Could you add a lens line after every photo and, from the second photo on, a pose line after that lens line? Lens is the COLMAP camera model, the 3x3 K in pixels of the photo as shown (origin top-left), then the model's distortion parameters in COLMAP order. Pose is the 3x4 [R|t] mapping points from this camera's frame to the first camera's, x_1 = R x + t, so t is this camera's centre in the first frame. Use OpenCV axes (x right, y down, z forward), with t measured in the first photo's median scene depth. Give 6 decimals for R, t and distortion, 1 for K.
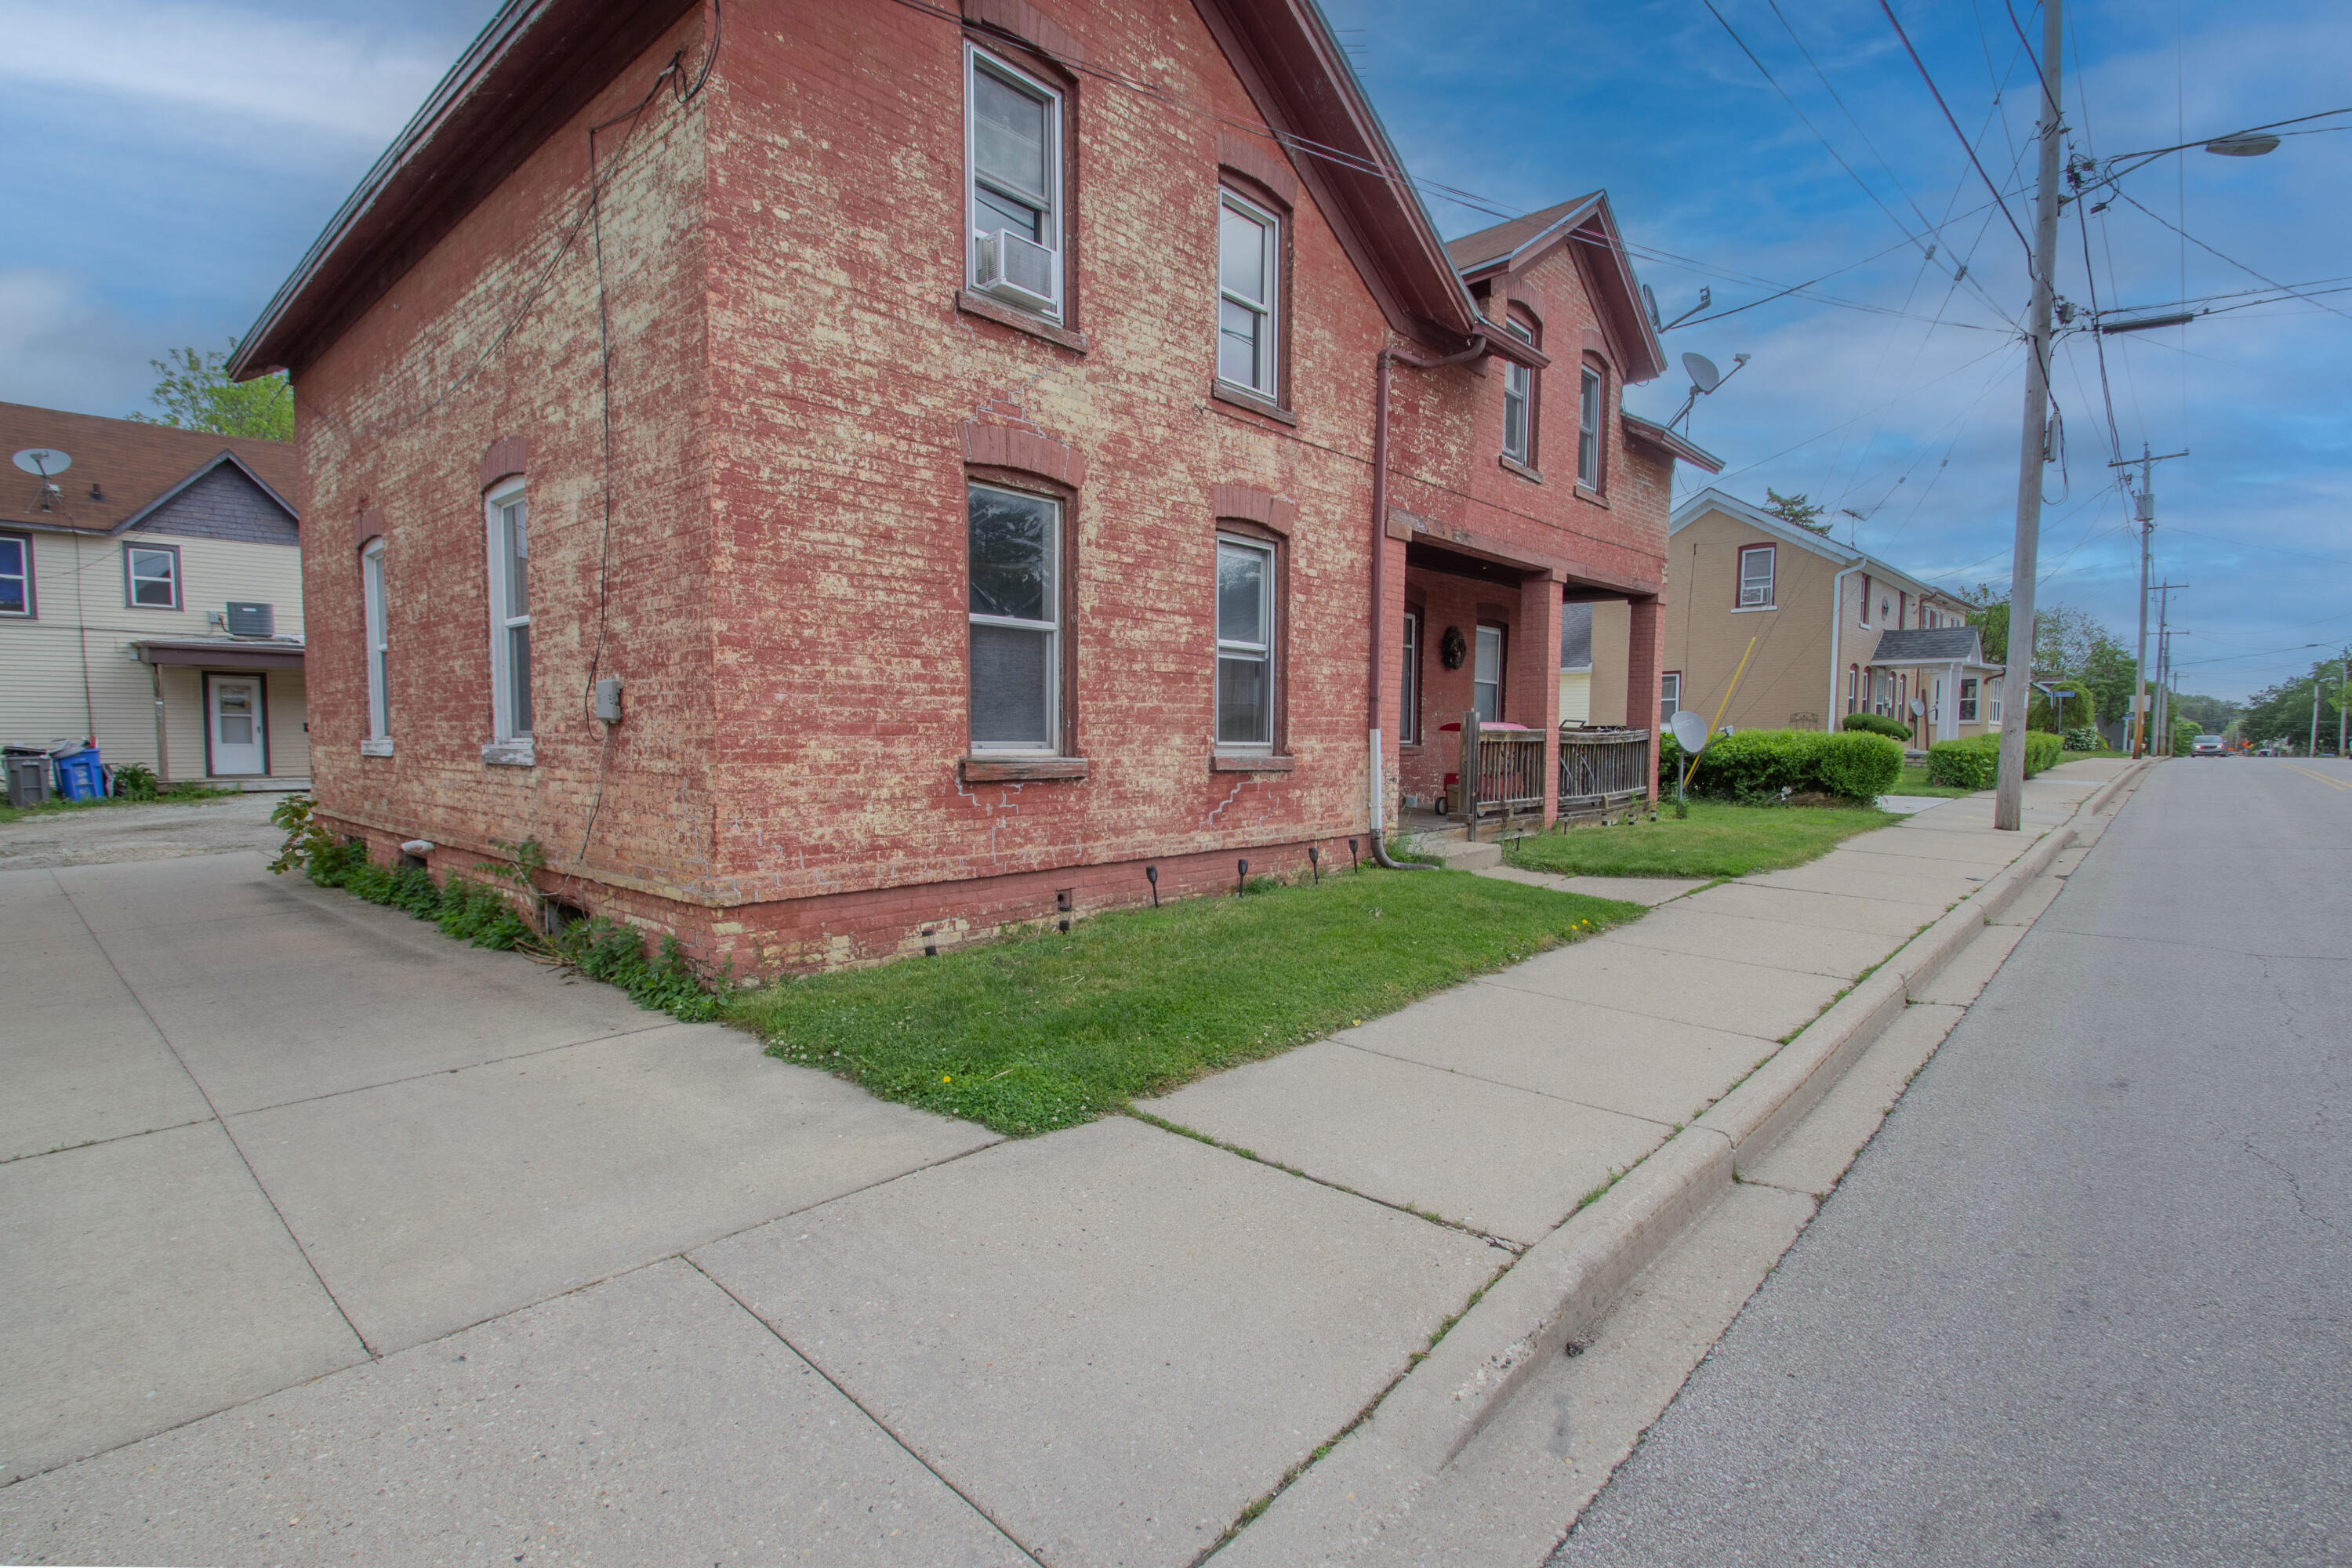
lens RADIAL K [[1095.2, 0, 1180.5], [0, 1095.2, 818.4], [0, 0, 1]] dist [0.020114, -0.021035]
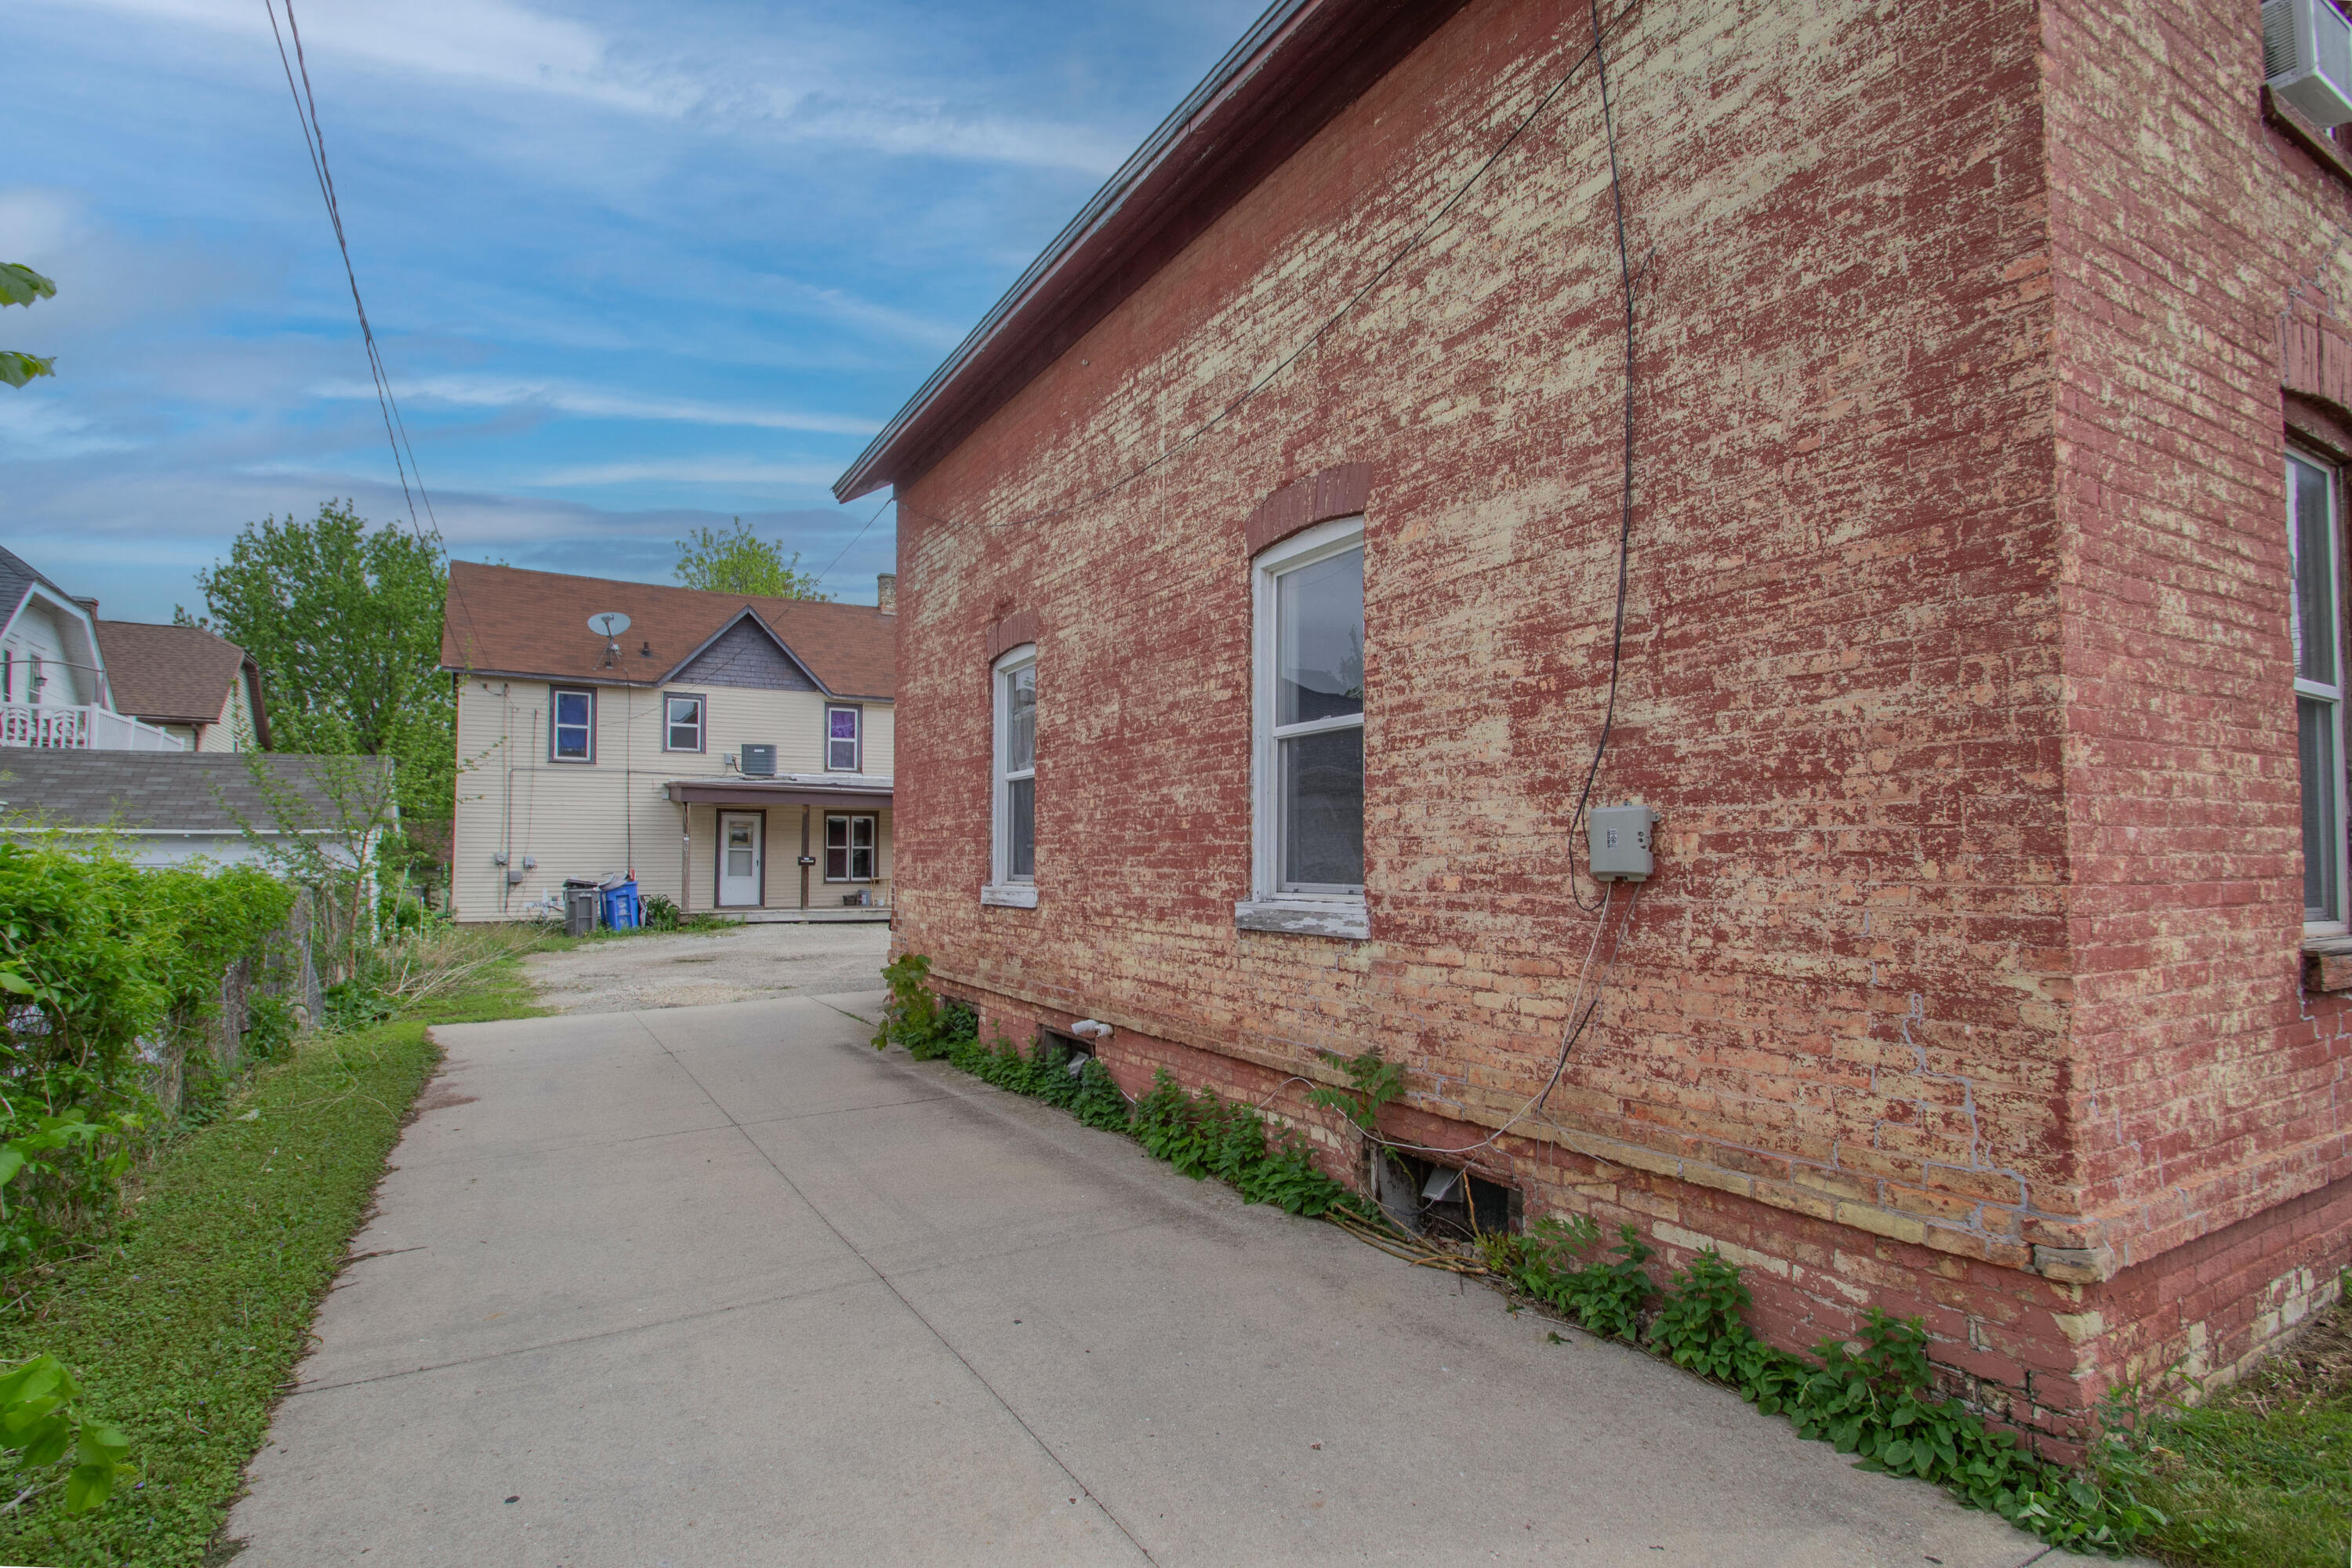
lens RADIAL K [[1134.5, 0, 1173.8], [0, 1134.5, 819.7], [0, 0, 1]] dist [0.001494, -0.005479]
pose [[0.953942, -0.016440, -0.299540, -0.473067], [-0.016556, 0.994091, -0.107284, -0.042317], [0.299534, 0.107301, 0.948033, 0.297259]]
